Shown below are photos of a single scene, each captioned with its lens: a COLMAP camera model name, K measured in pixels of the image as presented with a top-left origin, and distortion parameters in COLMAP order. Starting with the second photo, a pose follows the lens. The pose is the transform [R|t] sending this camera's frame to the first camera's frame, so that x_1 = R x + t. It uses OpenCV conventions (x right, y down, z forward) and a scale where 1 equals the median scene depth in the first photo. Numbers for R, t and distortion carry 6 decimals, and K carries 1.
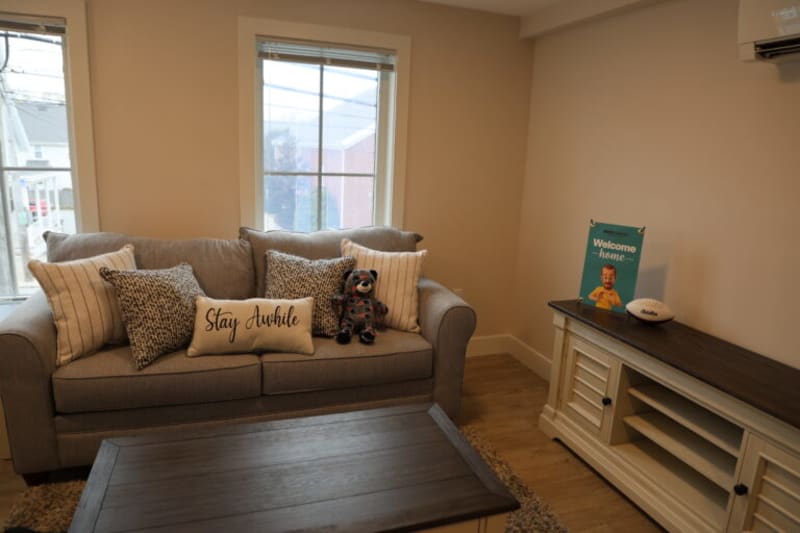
lens RADIAL K [[513.2, 0, 400.0], [0, 513.2, 266.5], [0, 0, 1]] dist [-0.083250, 0.004499]
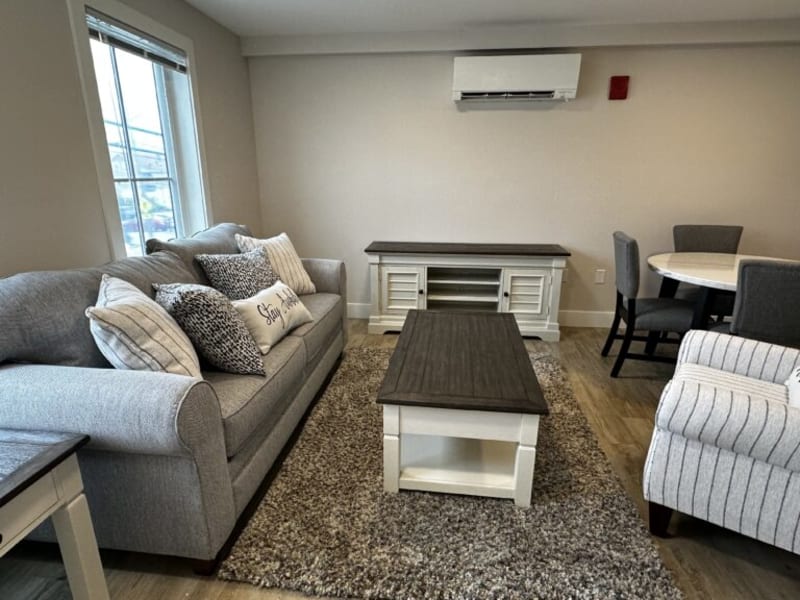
lens RADIAL K [[453.5, 0, 400.0], [0, 453.5, 300.0], [0, 0, 1]] dist [0.000682, 0.000186]
pose [[0.439882, -0.286301, 0.851197, -0.923431], [0.213754, 0.953960, 0.210402, -0.055424], [-0.872246, 0.089395, 0.480828, 0.265734]]
